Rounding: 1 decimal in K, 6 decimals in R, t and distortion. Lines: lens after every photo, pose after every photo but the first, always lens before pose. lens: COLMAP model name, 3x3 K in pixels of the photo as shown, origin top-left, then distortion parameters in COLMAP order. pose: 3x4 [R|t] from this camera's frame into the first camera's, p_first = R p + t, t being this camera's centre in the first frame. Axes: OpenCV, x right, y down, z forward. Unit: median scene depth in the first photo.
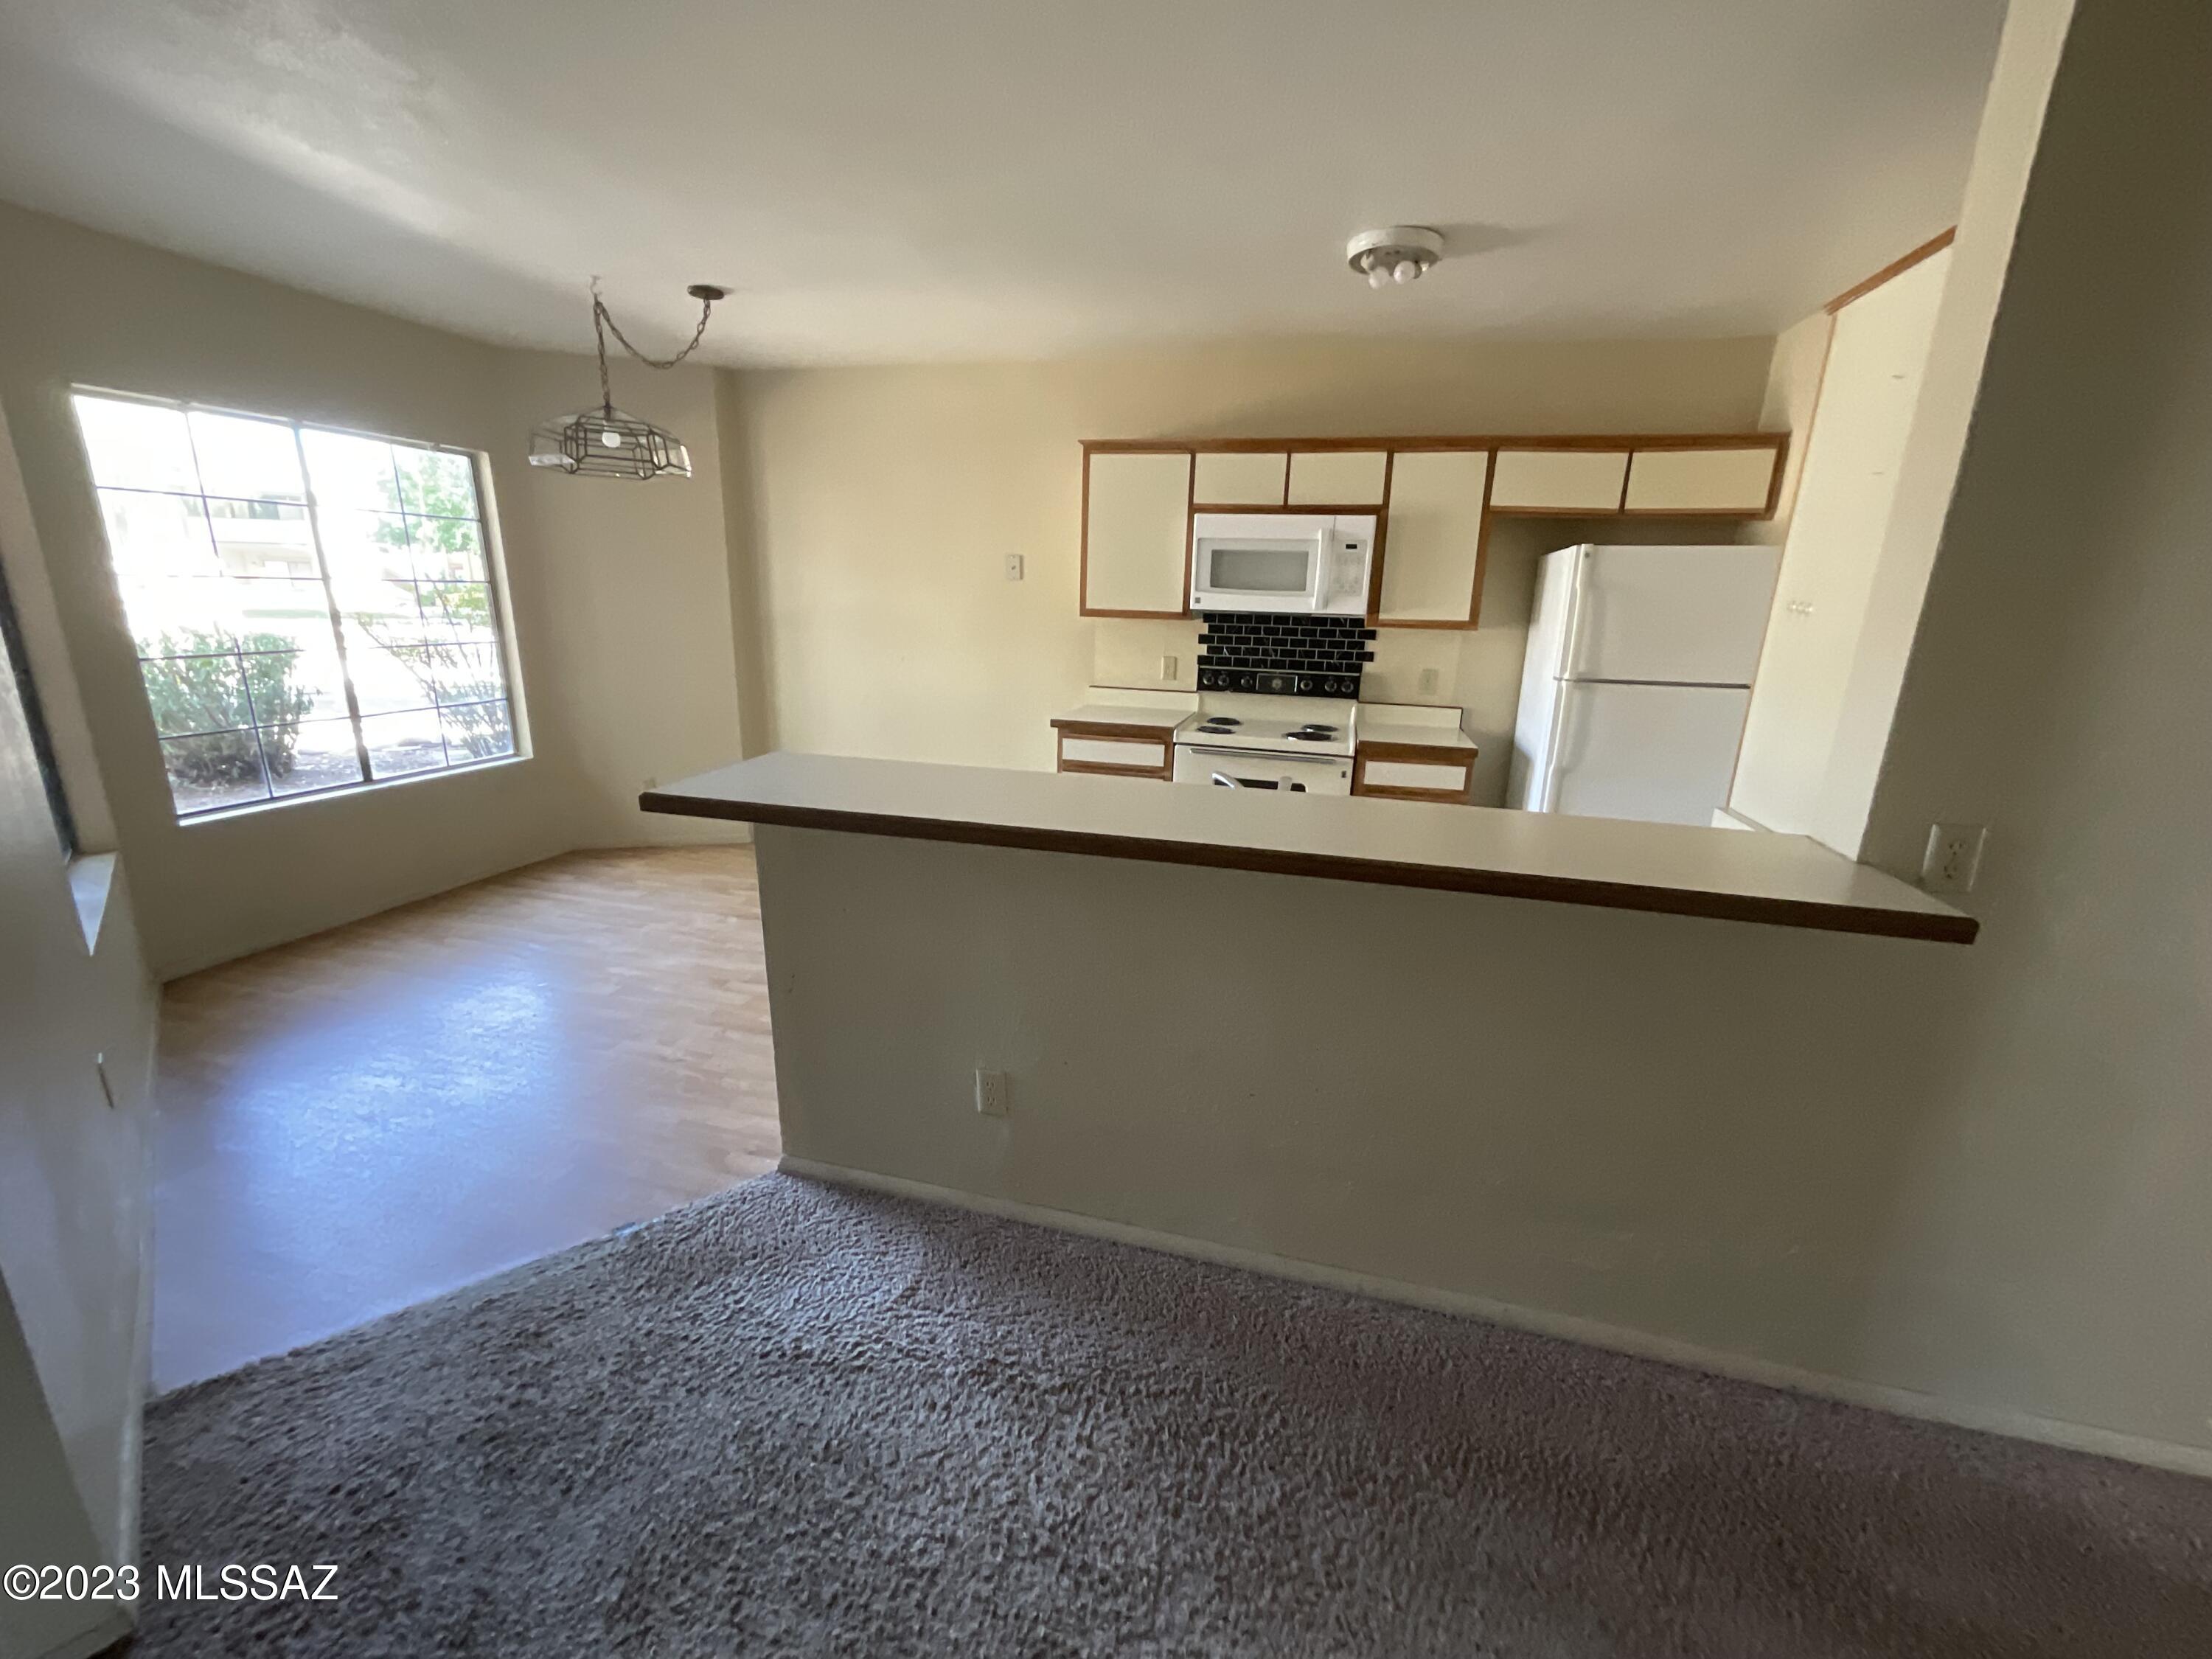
lens RADIAL K [[894.8, 0, 1106.3], [0, 894.8, 834.6], [0, 0, 1]] dist [-0.001119, 0.000159]
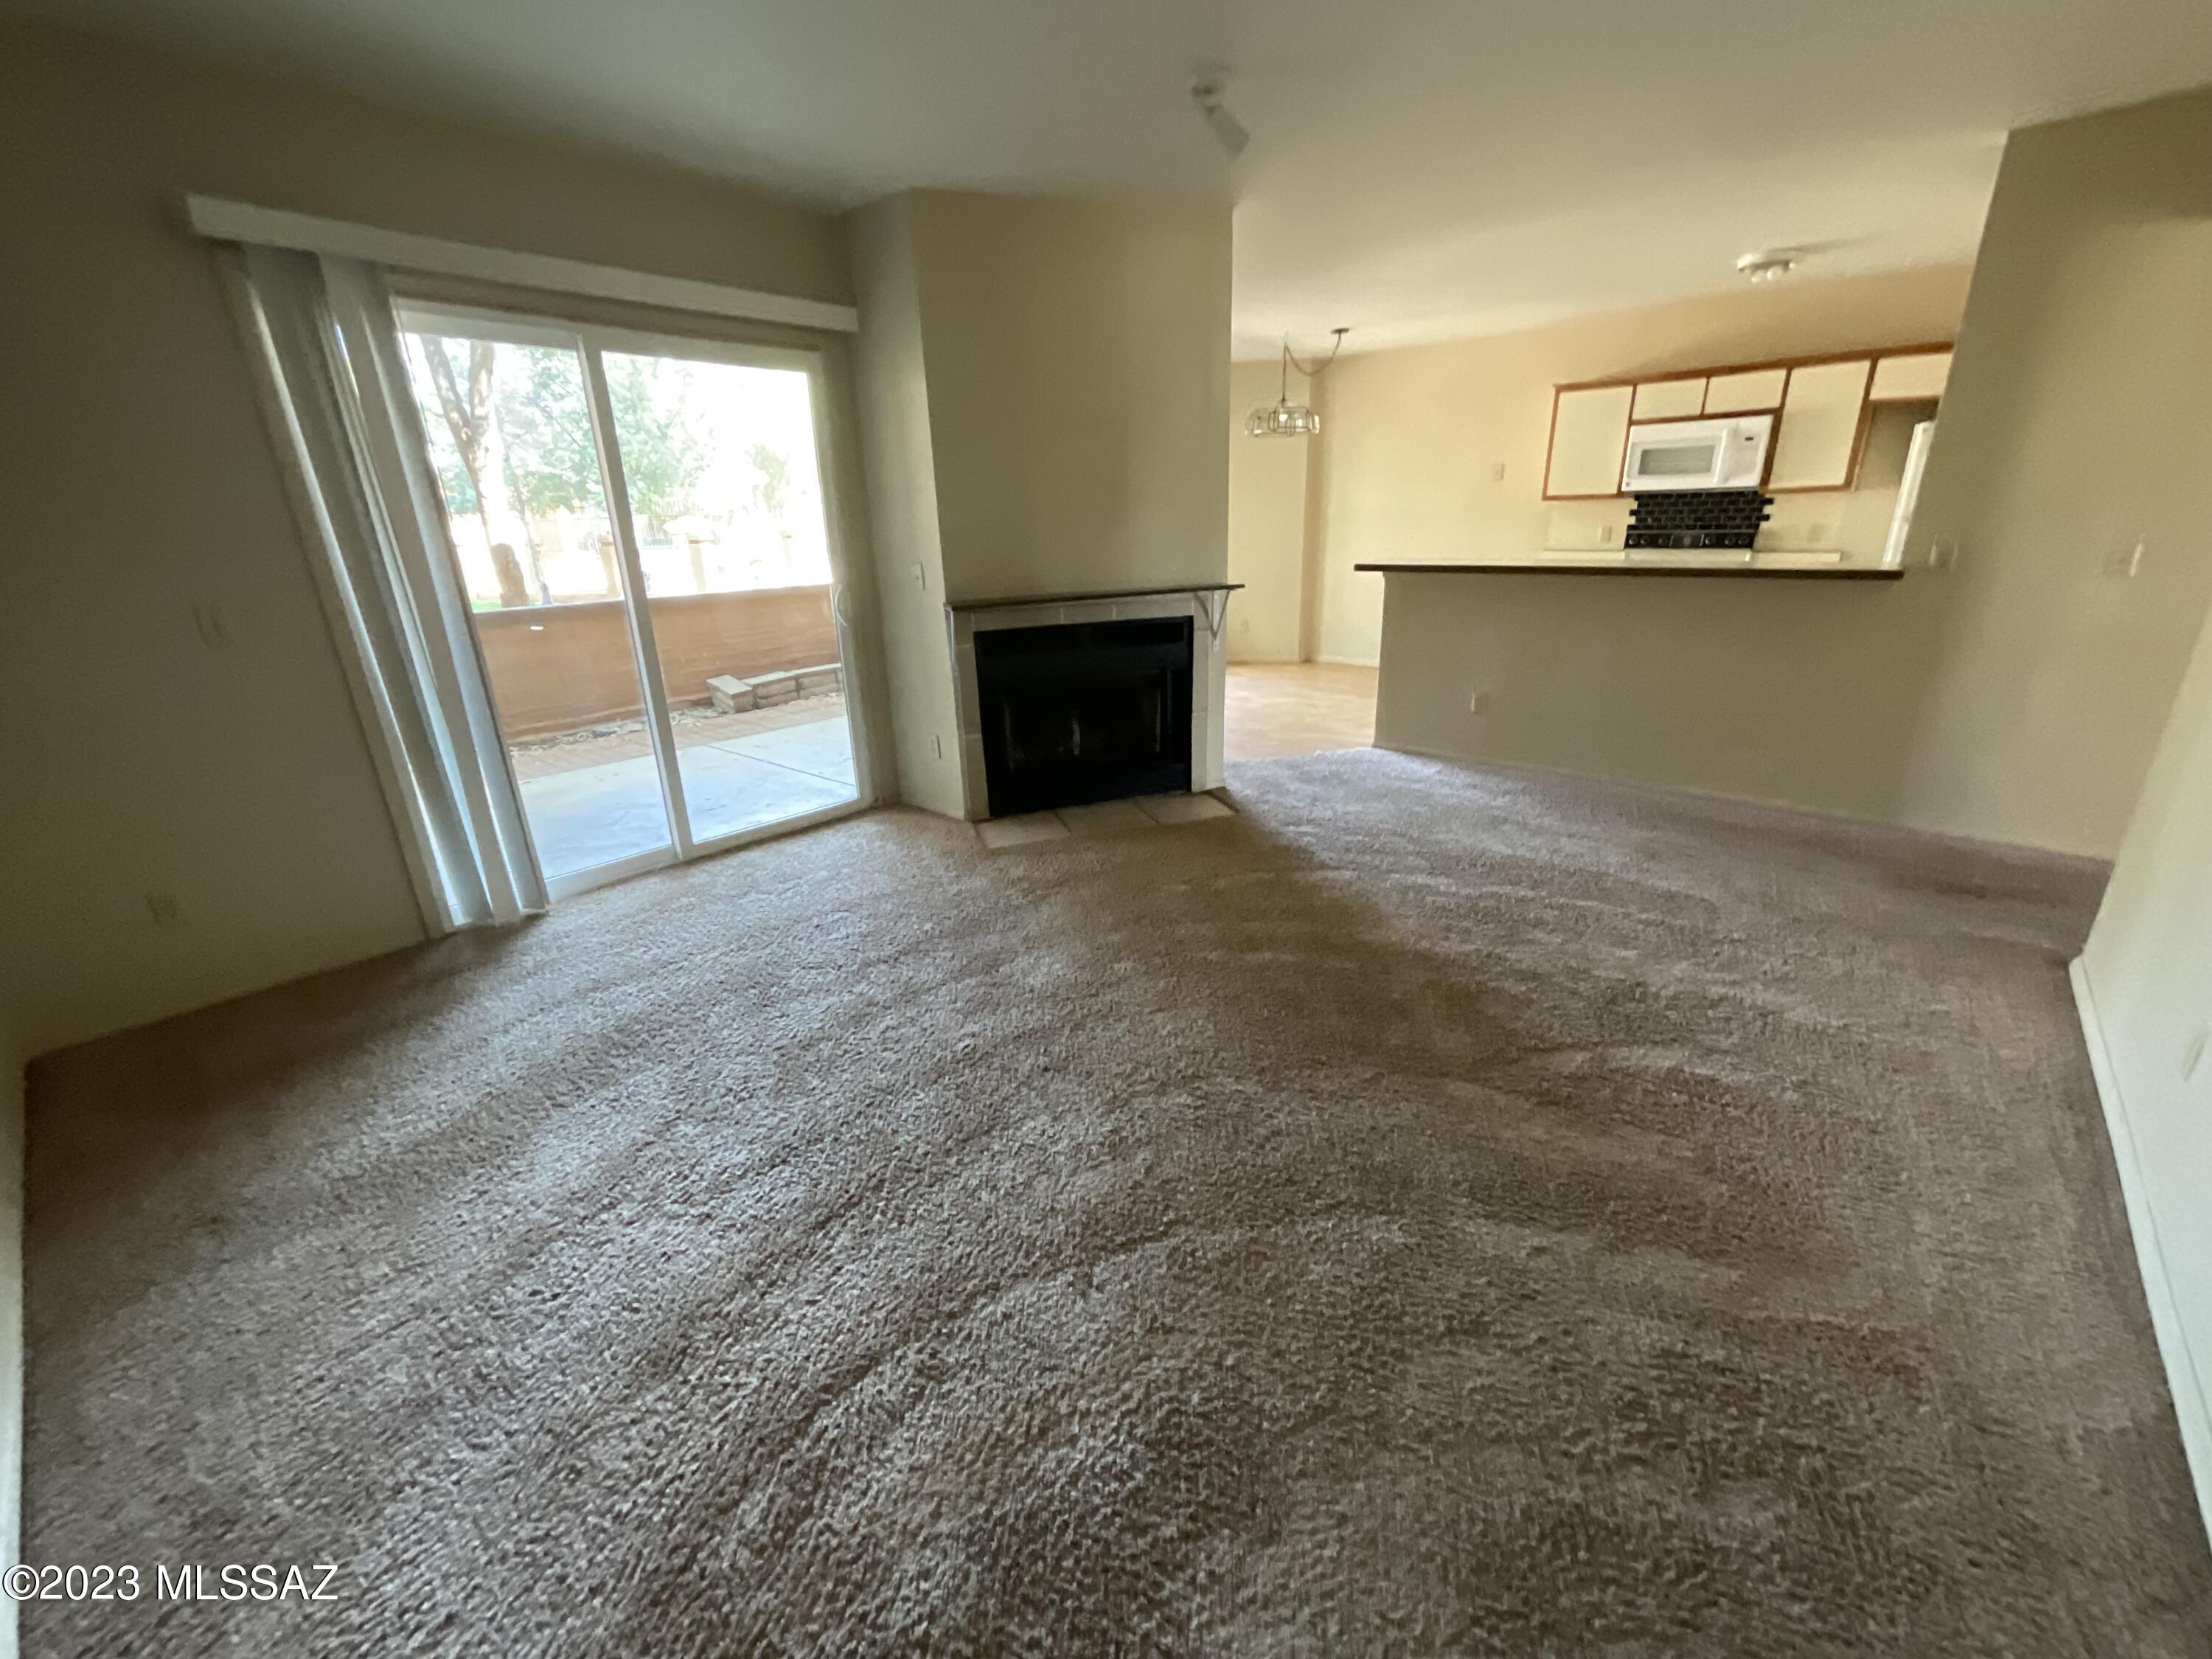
lens RADIAL K [[886.6, 0, 1112.9], [0, 886.6, 834.8], [0, 0, 1]] dist [-0.000810, 0.004031]
pose [[0.898336, 0.099575, -0.427875, 0.019029], [-0.065447, 0.993439, 0.093787, 0.248366], [0.434407, -0.056249, 0.898959, -0.777970]]
